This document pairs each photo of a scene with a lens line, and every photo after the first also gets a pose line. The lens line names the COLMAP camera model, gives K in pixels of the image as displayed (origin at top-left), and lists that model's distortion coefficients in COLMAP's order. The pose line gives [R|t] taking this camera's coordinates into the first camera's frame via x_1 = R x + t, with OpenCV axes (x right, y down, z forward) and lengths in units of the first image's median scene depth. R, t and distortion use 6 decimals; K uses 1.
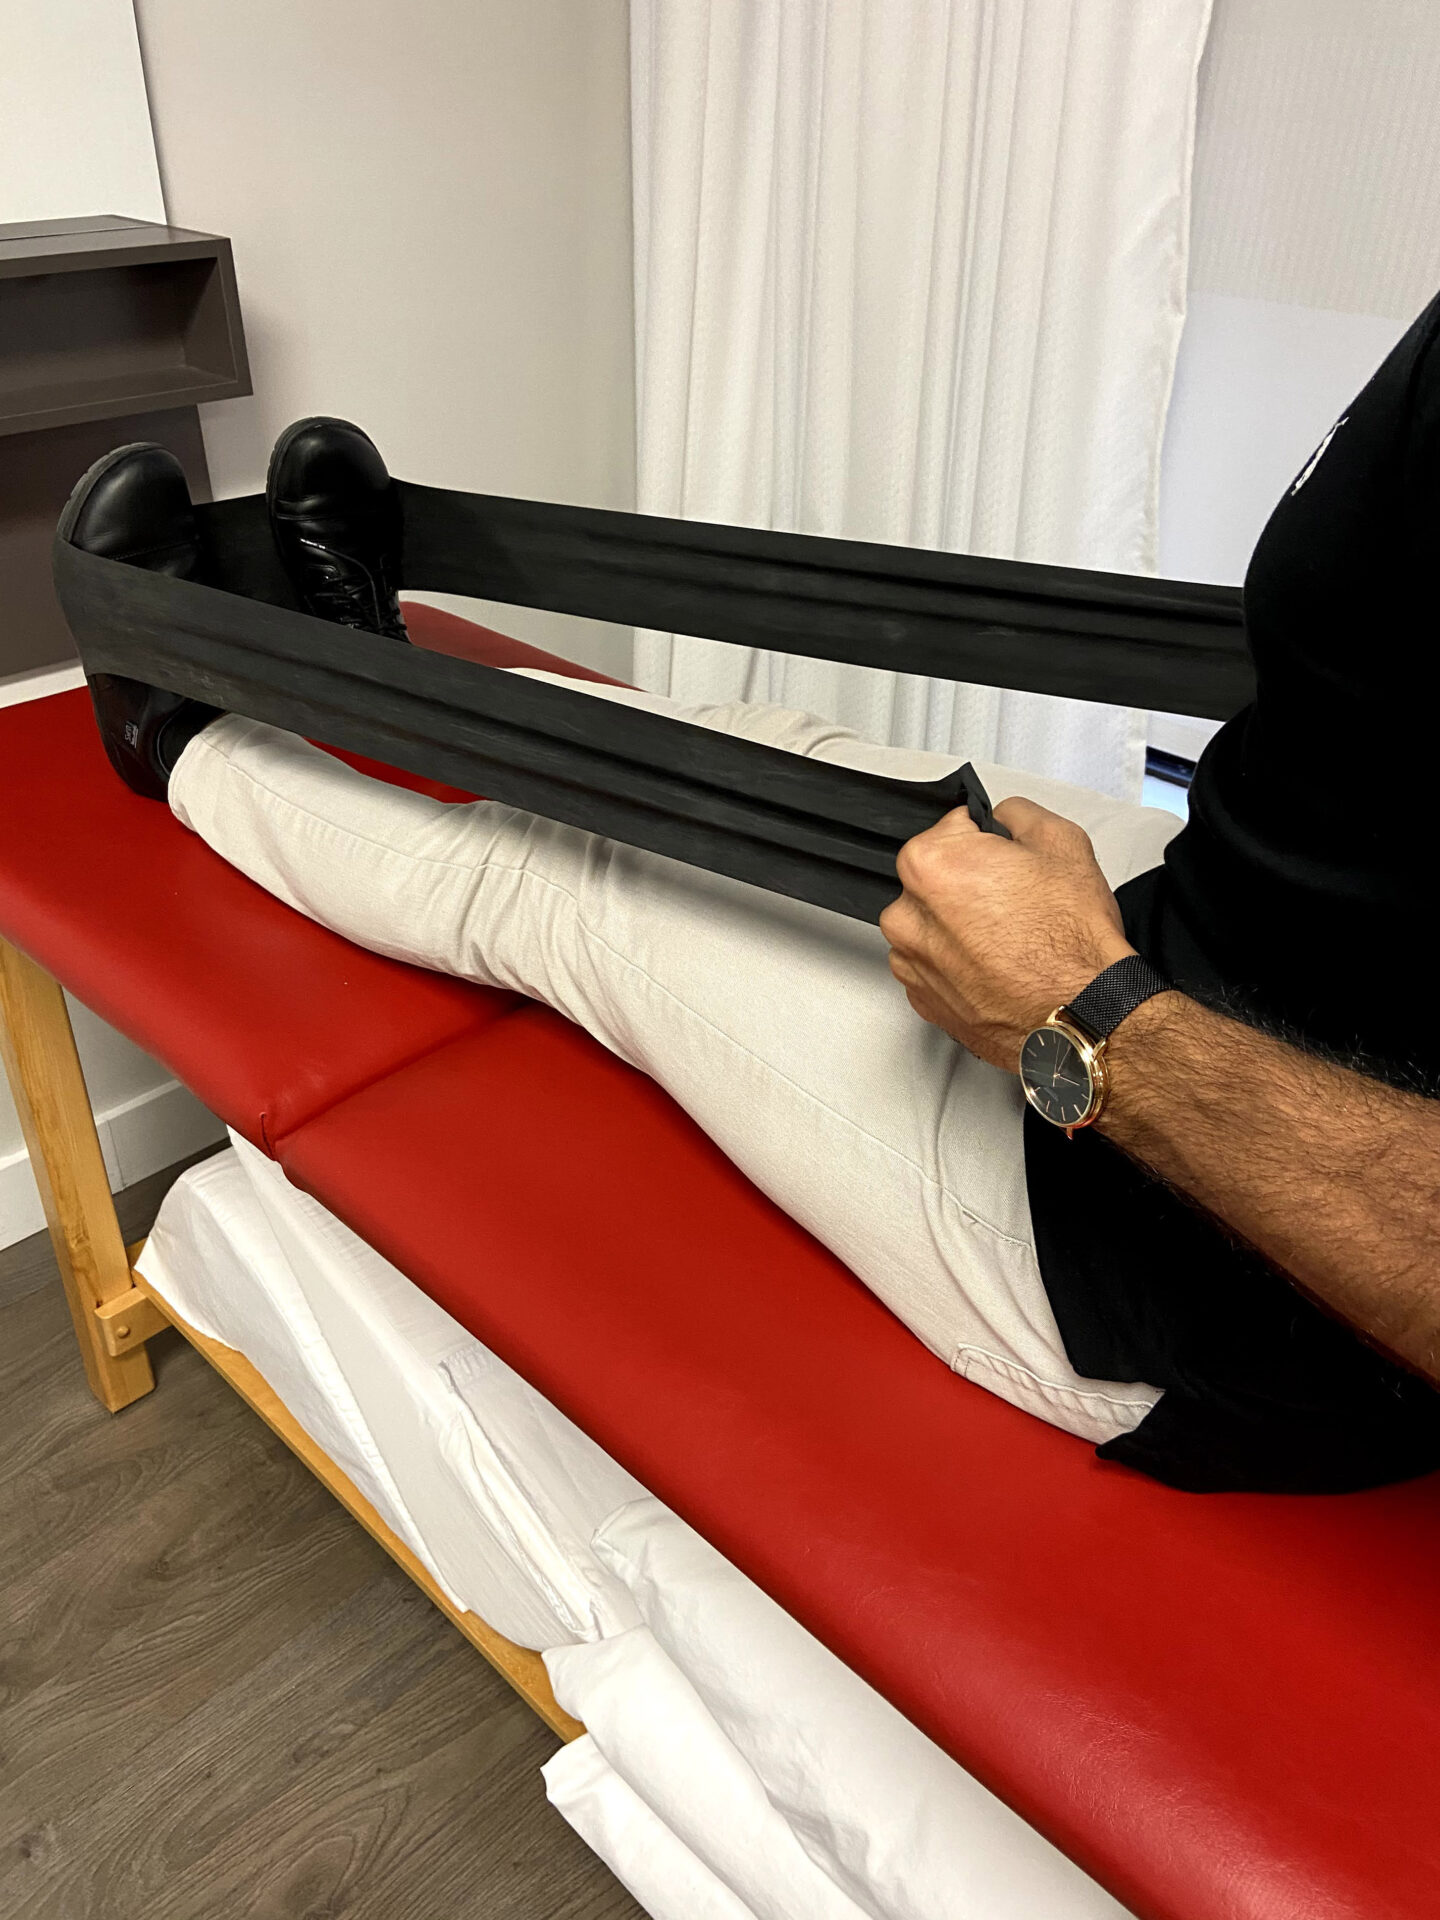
lens RADIAL K [[1529.9, 0, 720.0], [0, 1529.9, 960.0], [0, 0, 1]] dist [0.067851, -0.107090]
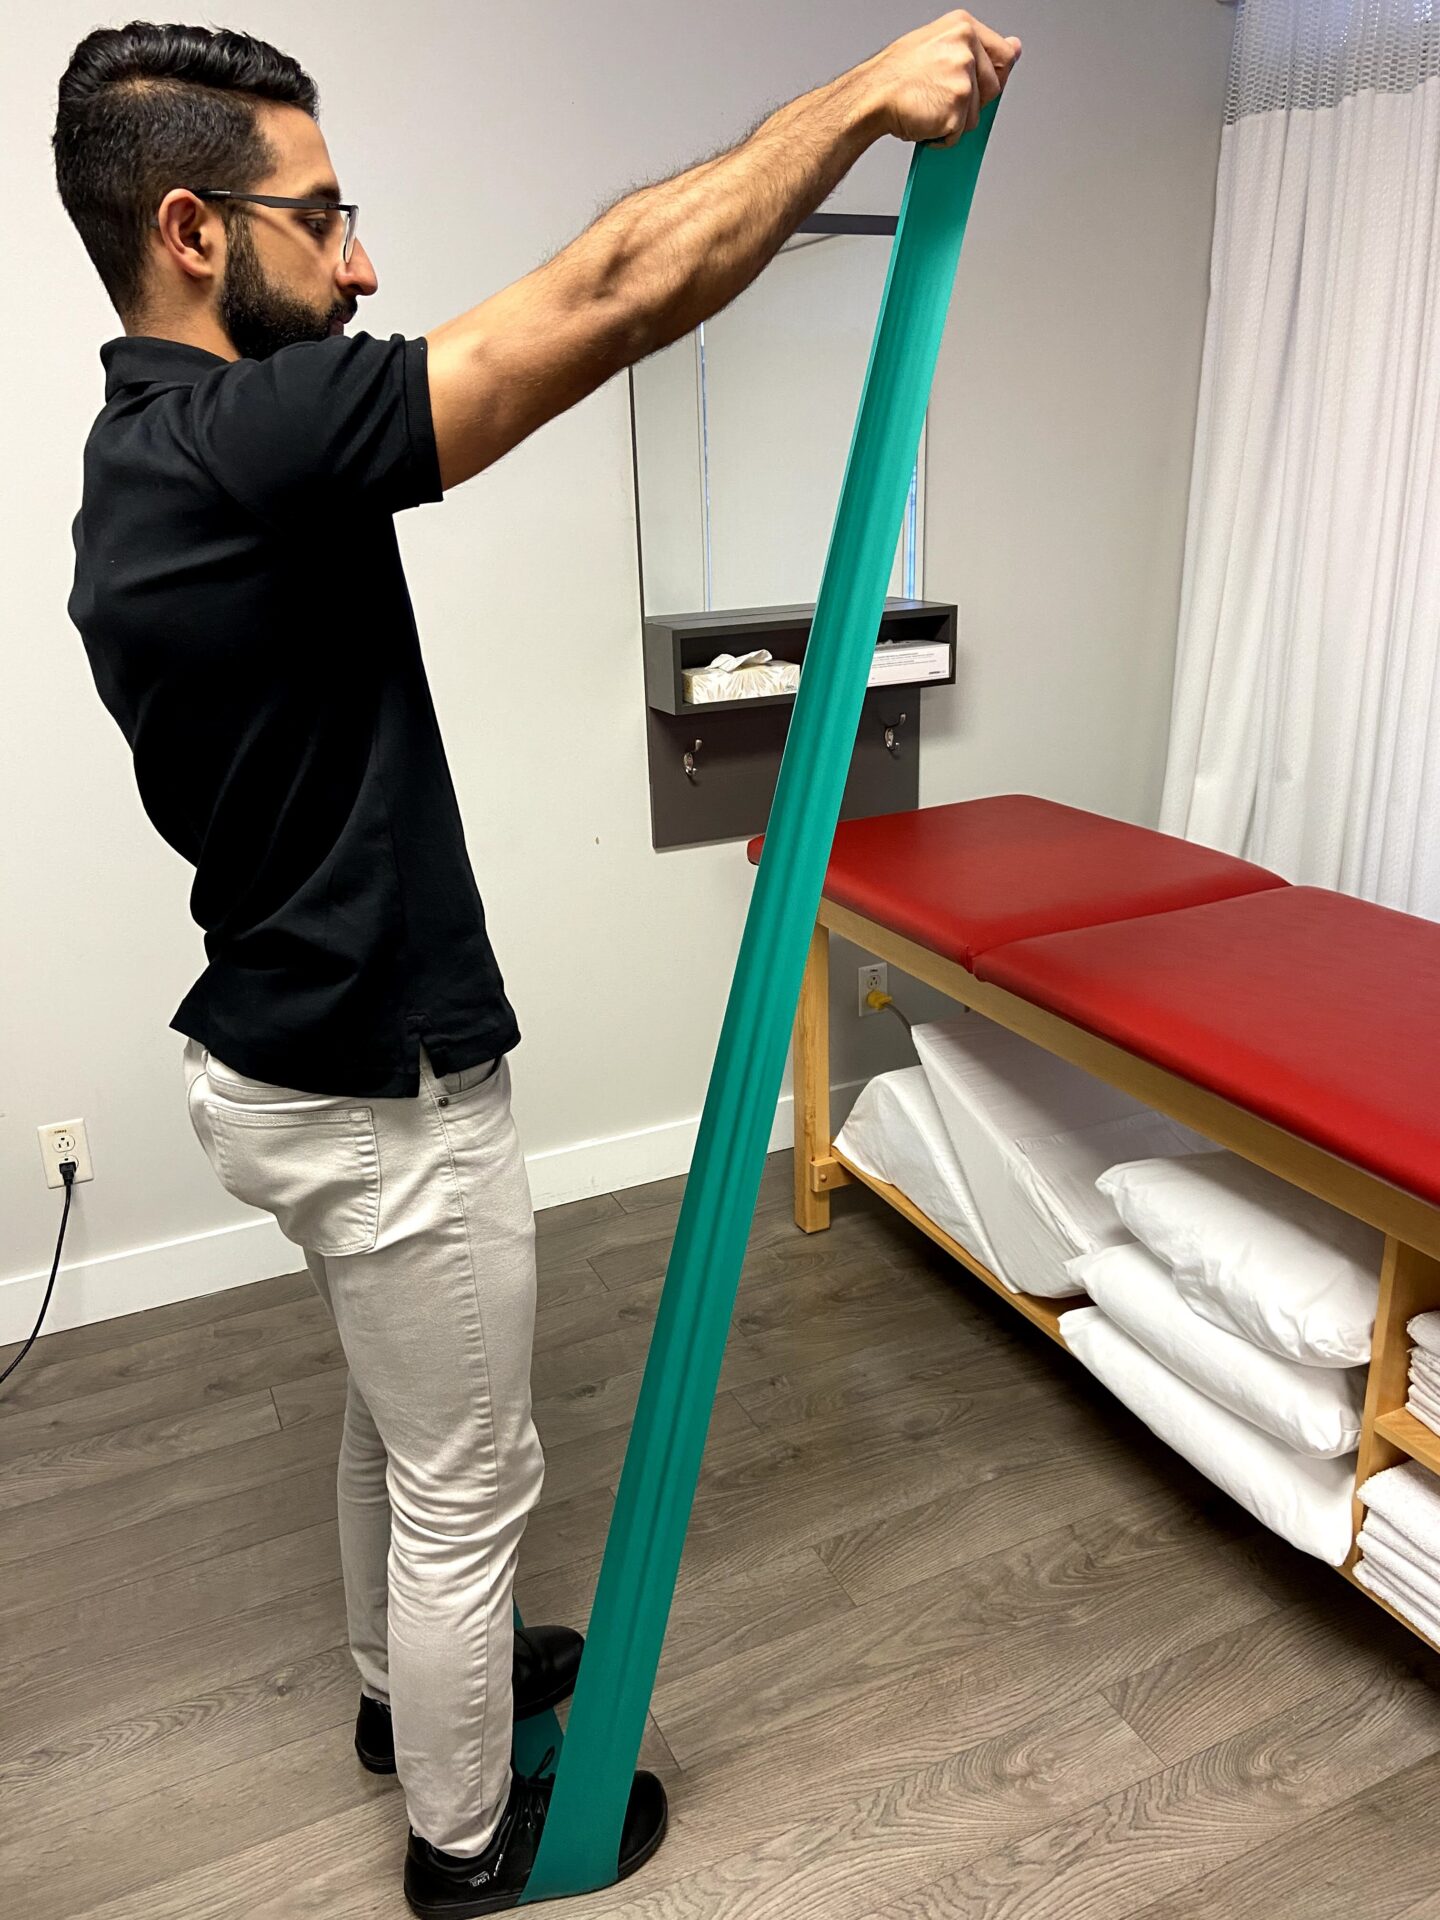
lens RADIAL K [[1529.9, 0, 720.0], [0, 1529.9, 960.0], [0, 0, 1]] dist [0.067851, -0.107090]
pose [[0.942833, 0.060394, -0.327749, 0.068748], [-0.133802, 0.969298, -0.206296, 0.410293], [0.305227, 0.238356, 0.921967, -0.779904]]
